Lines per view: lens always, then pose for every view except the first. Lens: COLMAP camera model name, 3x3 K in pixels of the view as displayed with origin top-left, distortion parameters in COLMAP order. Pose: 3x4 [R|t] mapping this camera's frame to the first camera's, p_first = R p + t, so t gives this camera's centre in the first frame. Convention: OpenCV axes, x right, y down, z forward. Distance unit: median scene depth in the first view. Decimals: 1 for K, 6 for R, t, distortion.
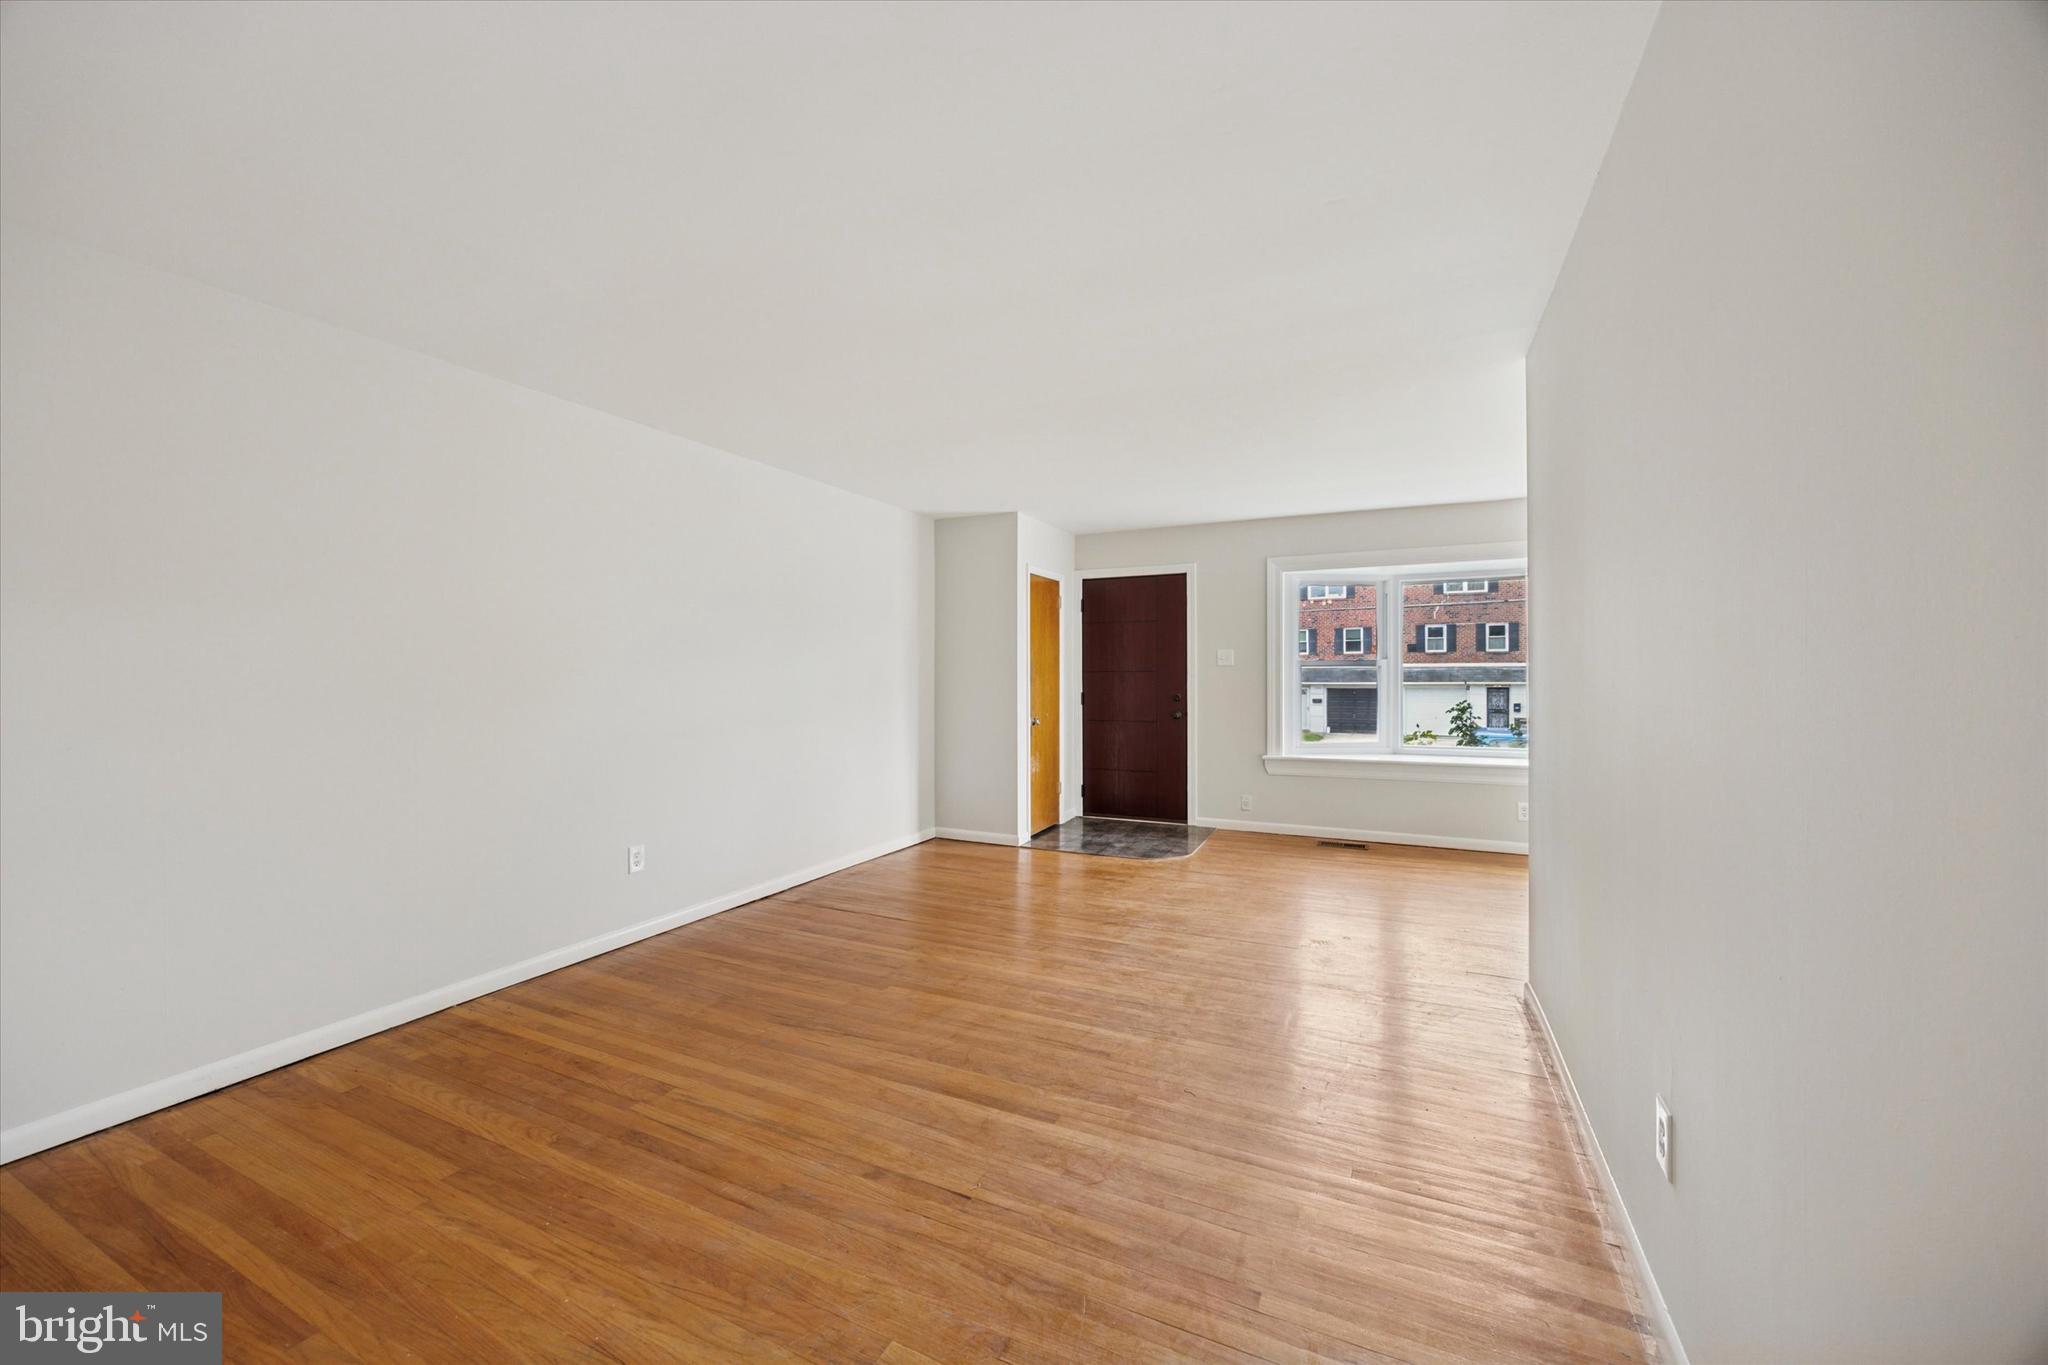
lens RADIAL K [[782.9, 0, 1020.5], [0, 782.9, 687.8], [0, 0, 1]] dist [-0.000352, -0.000462]
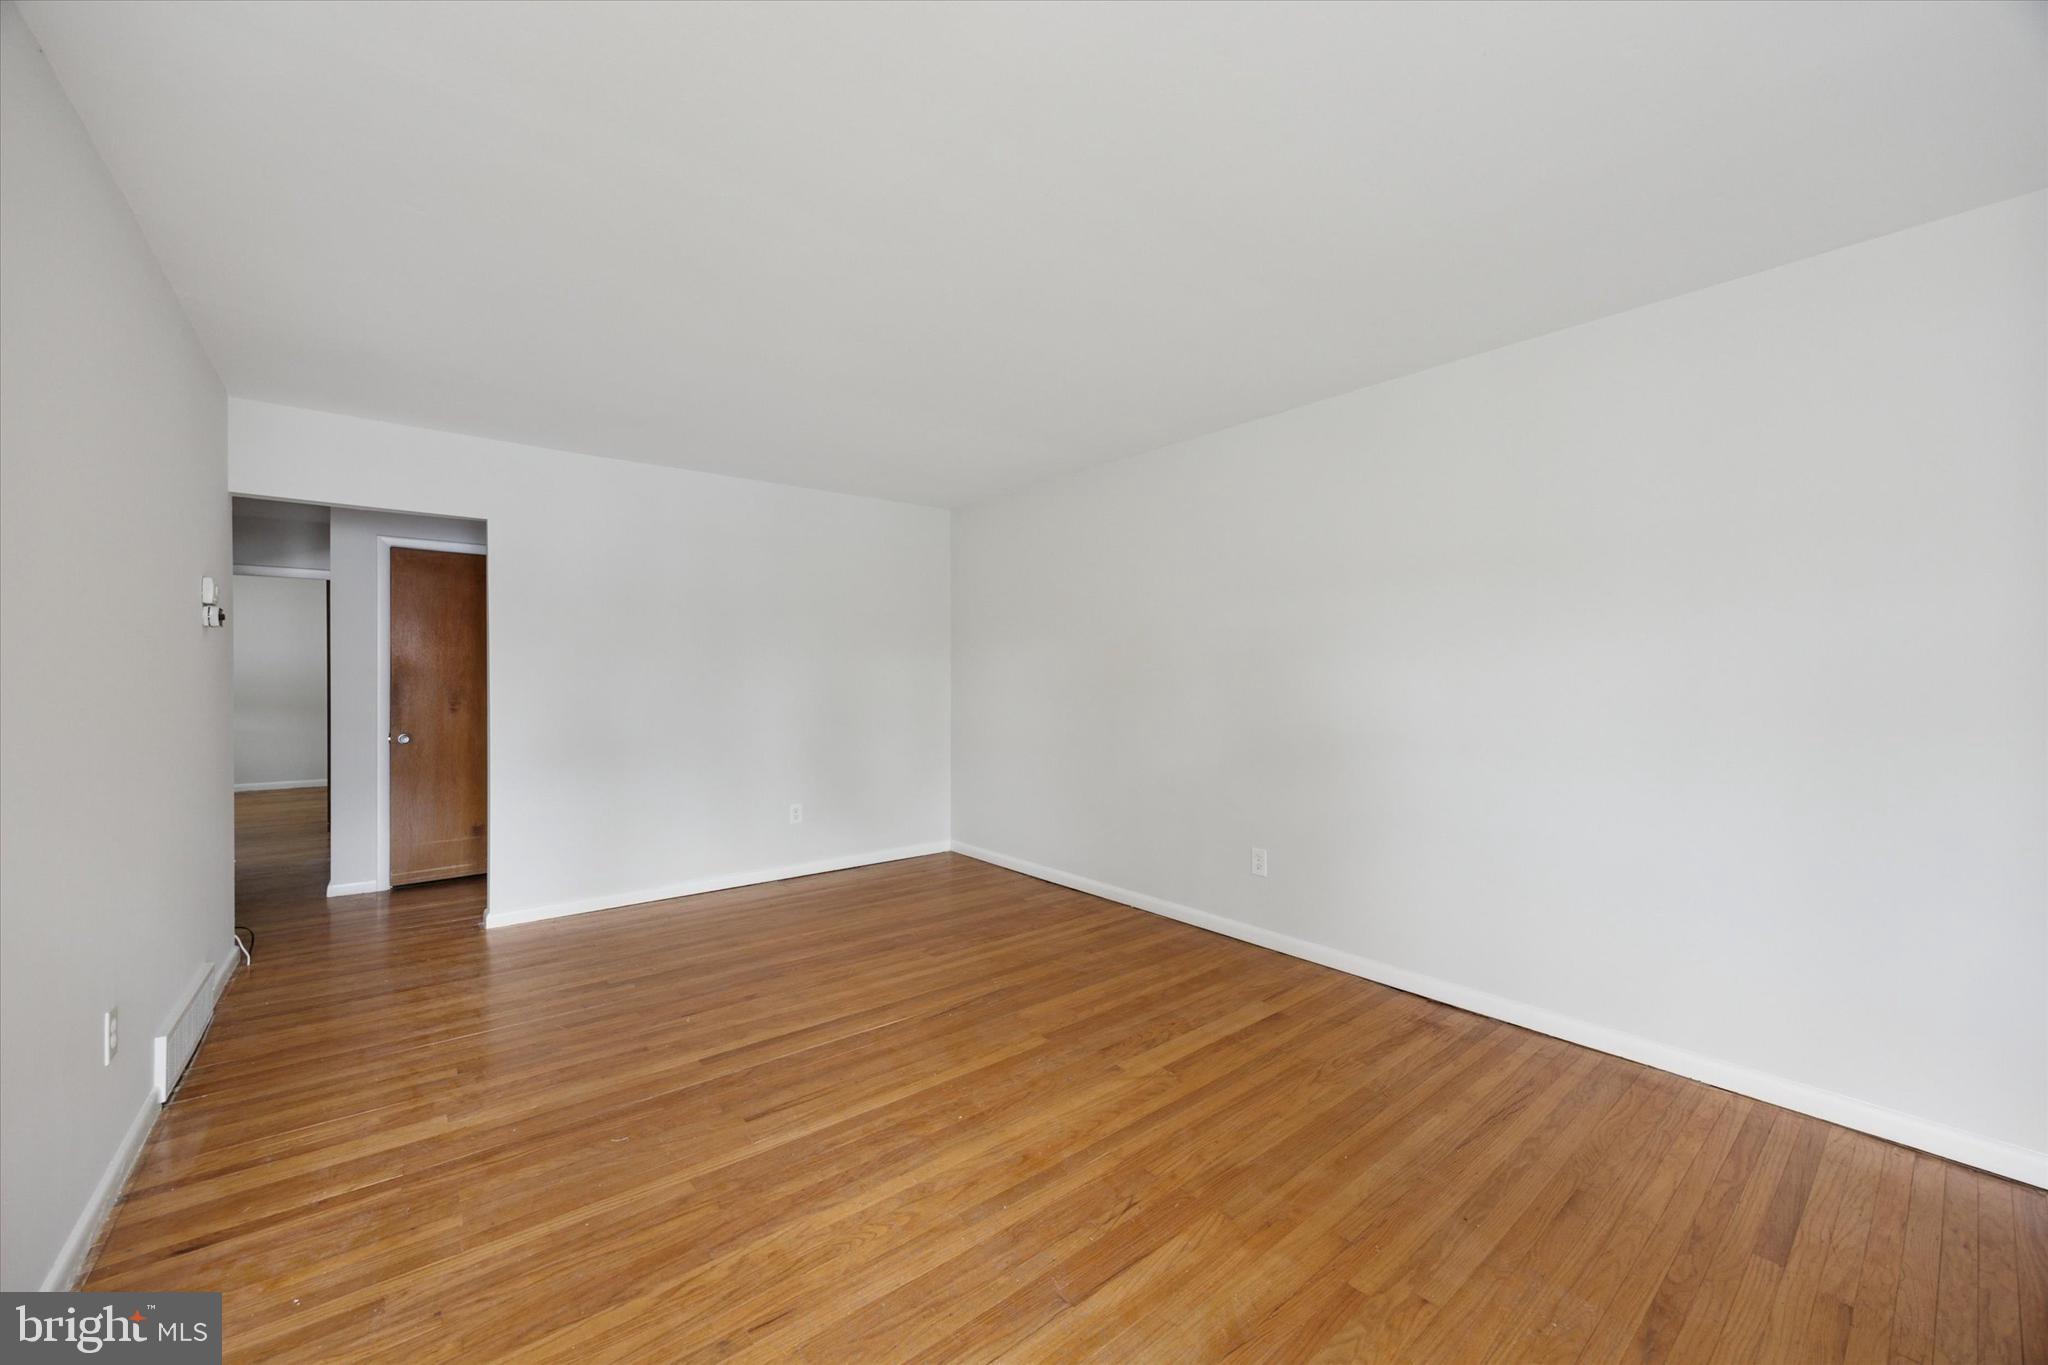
lens RADIAL K [[782.9, 0, 1022.4], [0, 782.9, 675.1], [0, 0, 1]] dist [-0.000352, -0.000462]
pose [[-0.417171, 0.001343, -0.908827, 0.628922], [-0.016630, 0.999820, 0.009111, -0.026980], [0.908676, 0.018914, -0.417073, 1.332831]]
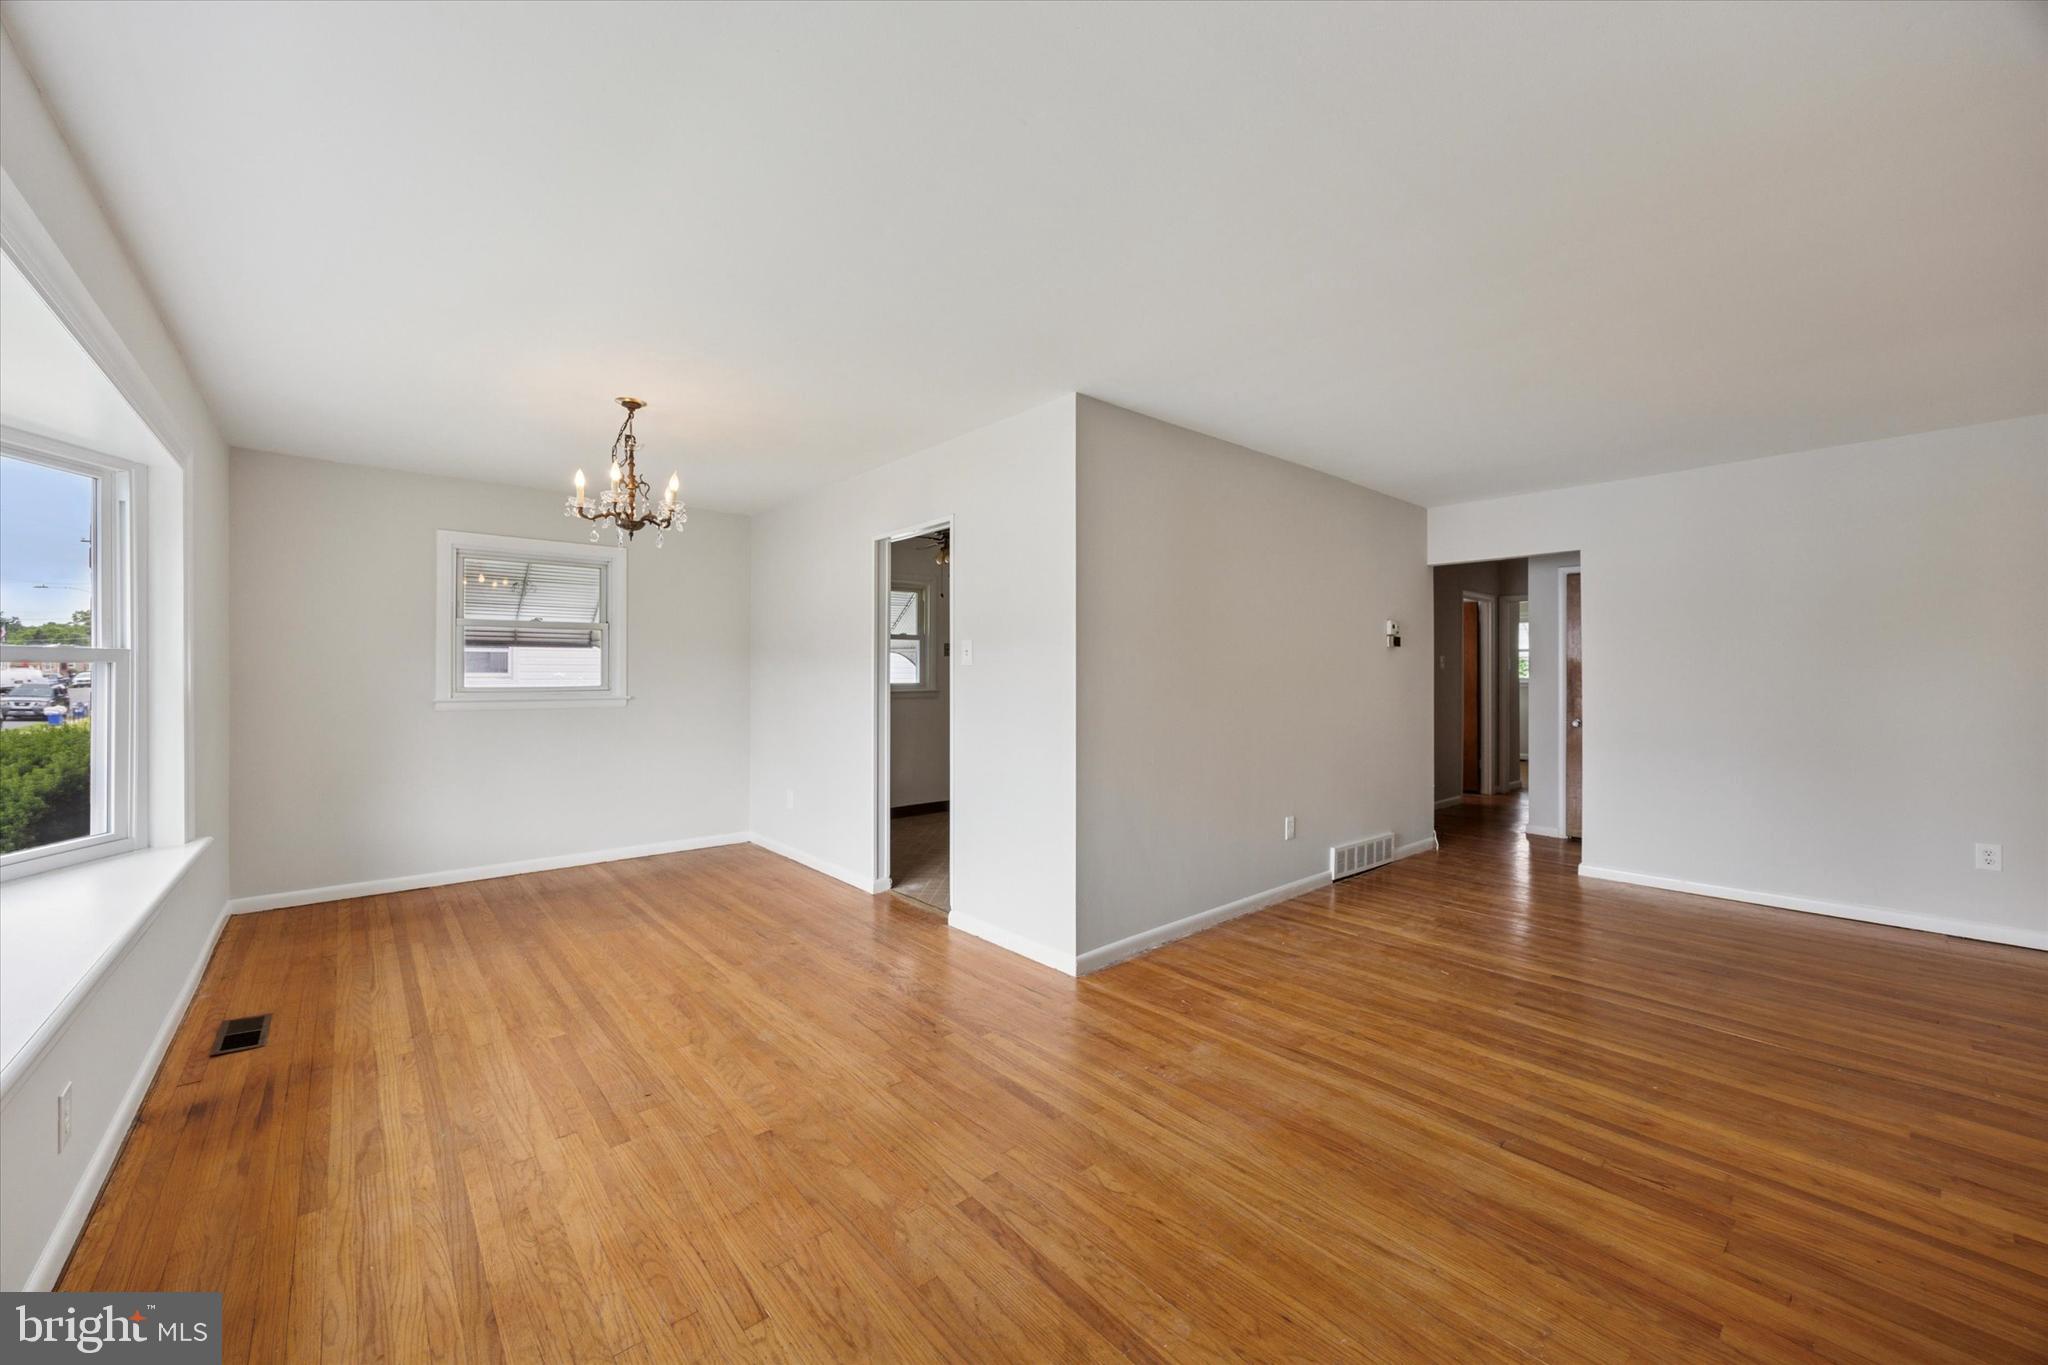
lens RADIAL K [[782.9, 0, 1005.0], [0, 782.9, 681.7], [0, 0, 1]] dist [-0.000352, -0.000462]
pose [[-0.915387, 0.000513, 0.402575, 0.279607], [0.012571, 0.999548, 0.027310, -0.043131], [-0.402379, 0.030060, -0.914980, 1.935862]]
